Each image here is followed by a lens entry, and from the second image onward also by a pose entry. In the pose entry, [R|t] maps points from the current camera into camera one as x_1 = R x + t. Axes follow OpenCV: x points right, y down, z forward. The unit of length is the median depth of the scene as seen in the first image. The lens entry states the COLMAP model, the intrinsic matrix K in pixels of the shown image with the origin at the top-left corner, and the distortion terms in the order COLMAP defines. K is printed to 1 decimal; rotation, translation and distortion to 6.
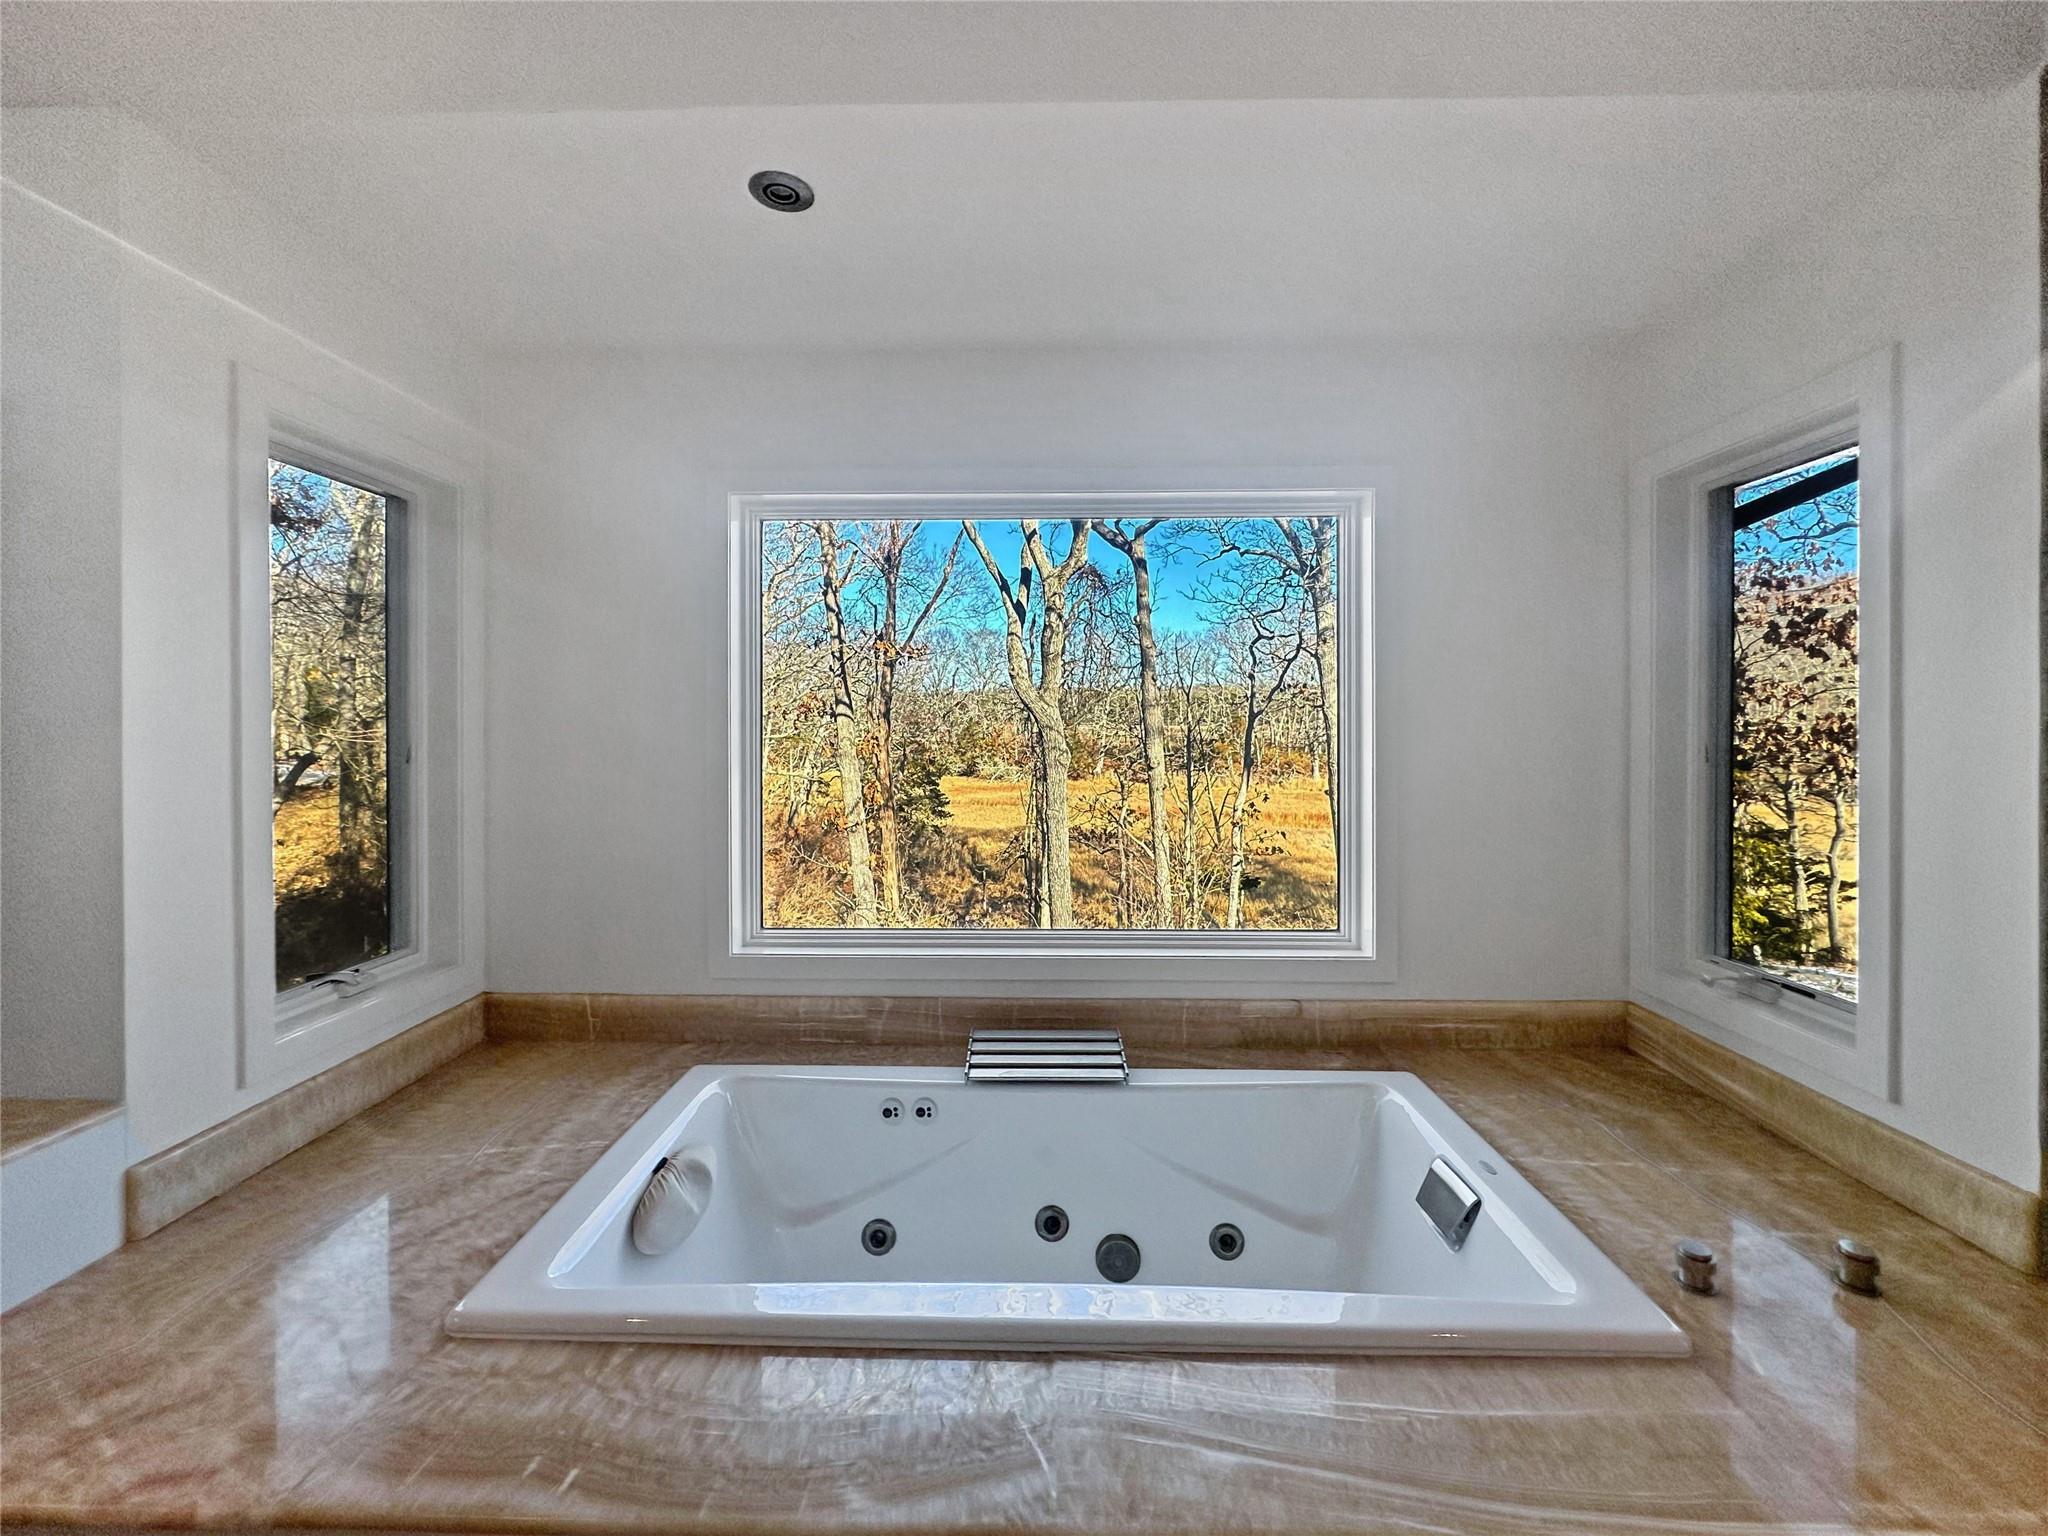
lens RADIAL K [[831.1, 0, 1024.9], [0, 831.1, 747.6], [0, 0, 1]] dist [-0.000646, 0.001474]
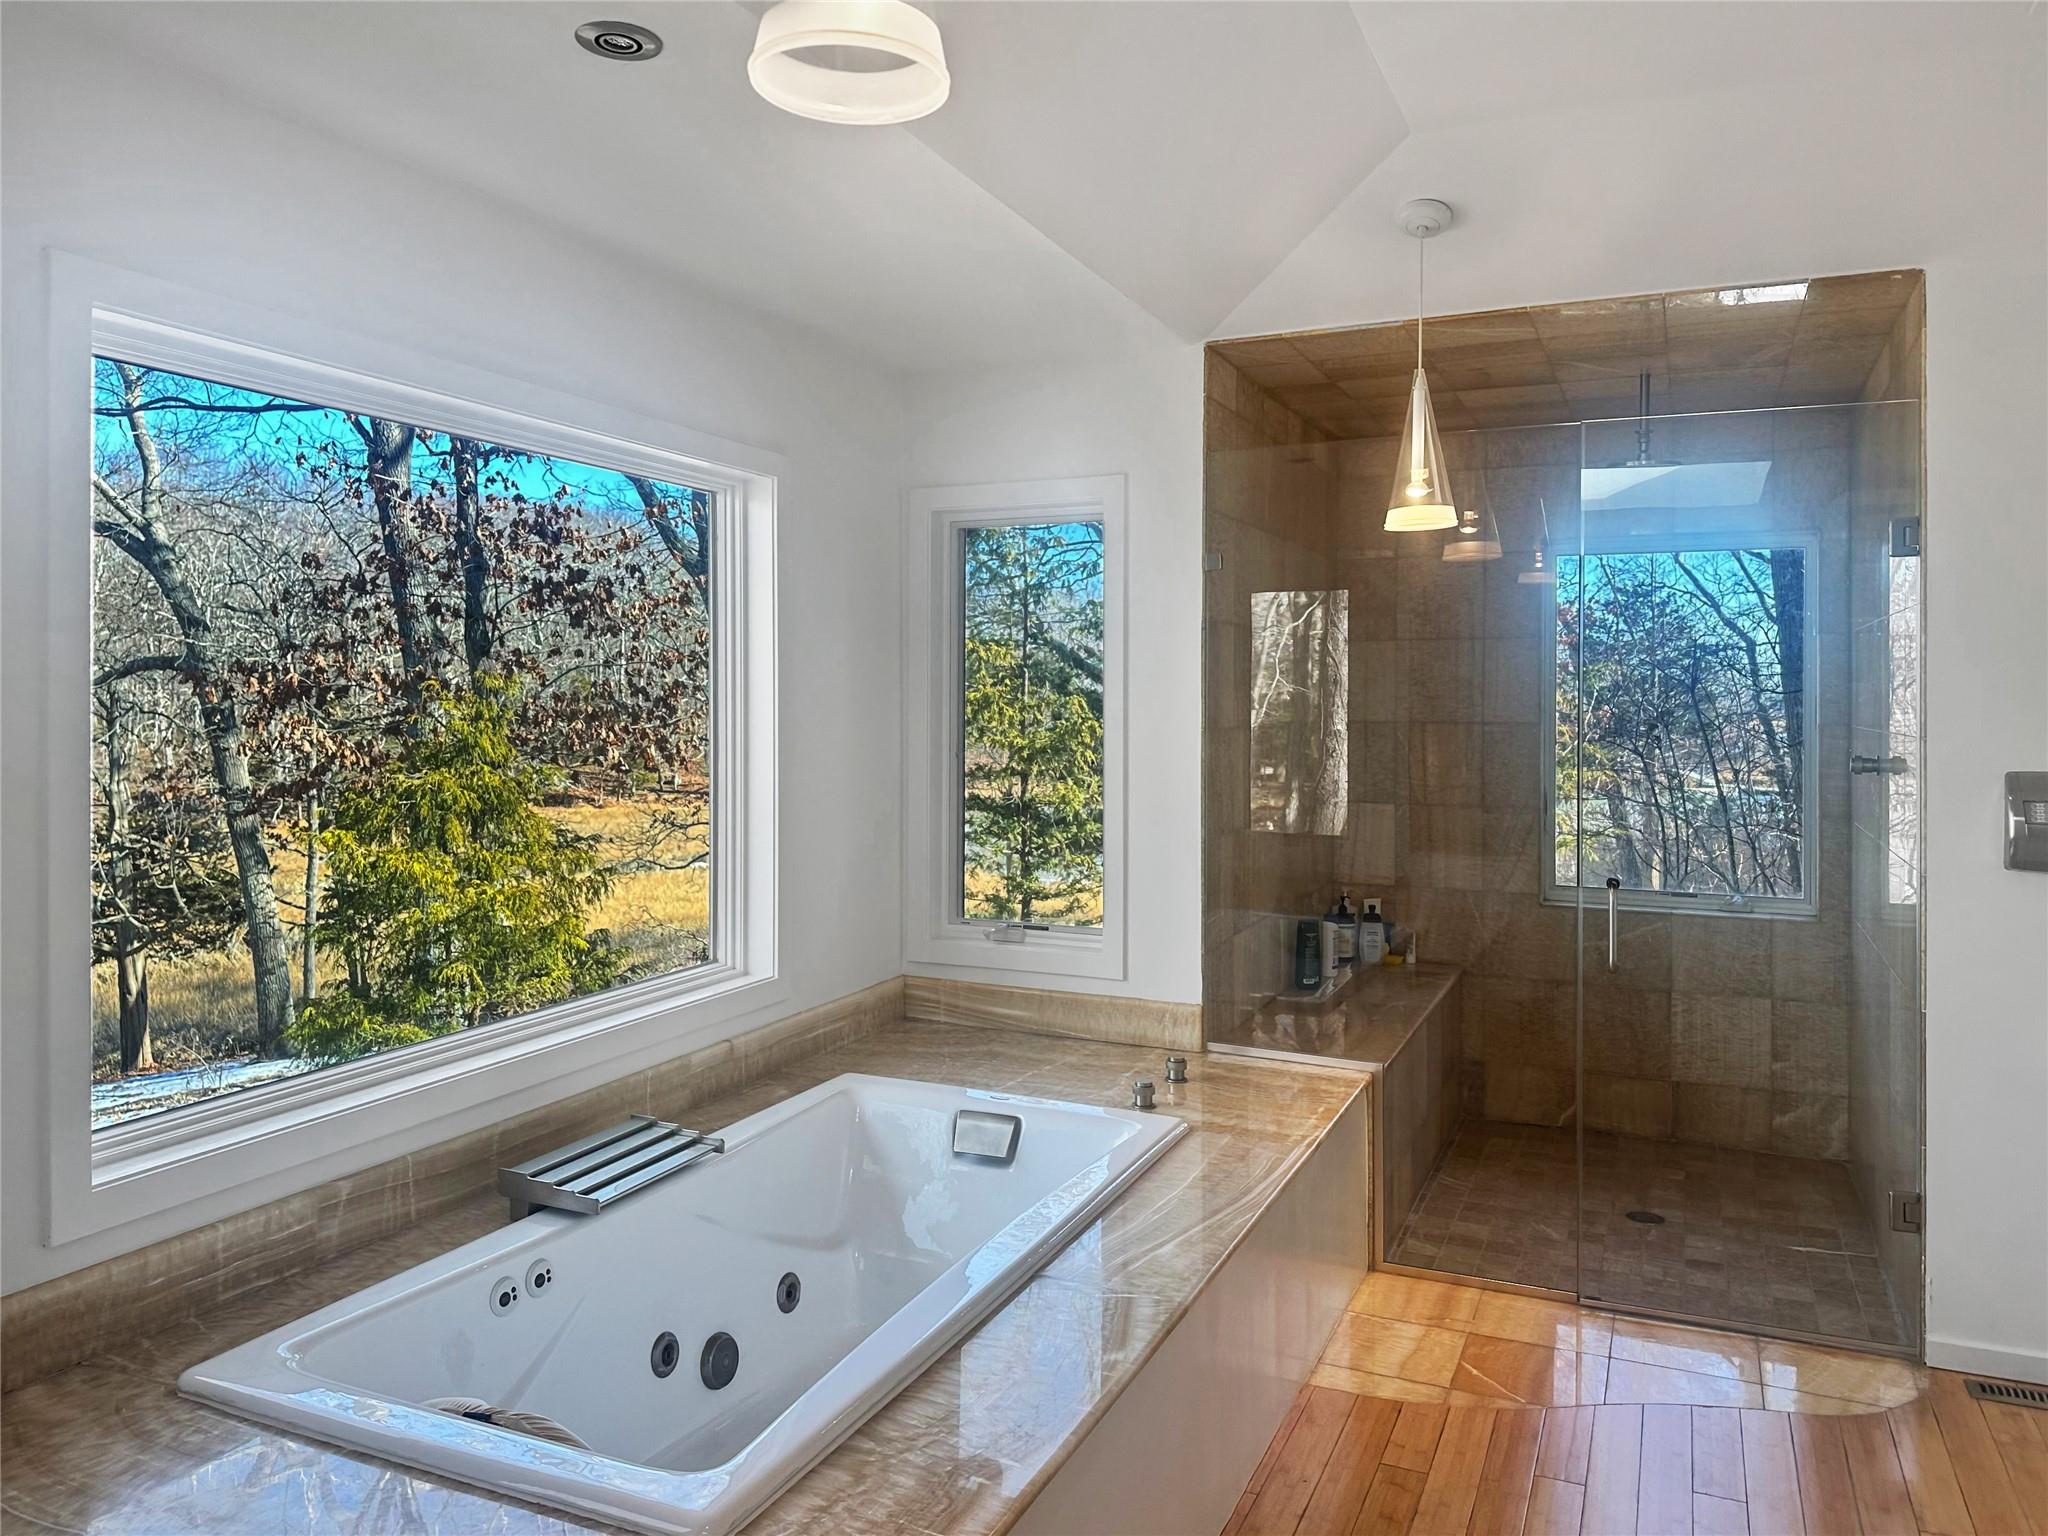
lens RADIAL K [[1437.9, 0, 1012.2], [0, 1437.9, 727.9], [0, 0, 1]] dist [0.006992, 0.000059]
pose [[0.397207, -0.015131, 0.917604, -0.944868], [0.028047, 0.999597, 0.004343, -0.025895], [-0.917300, 0.024011, 0.397471, 0.106209]]
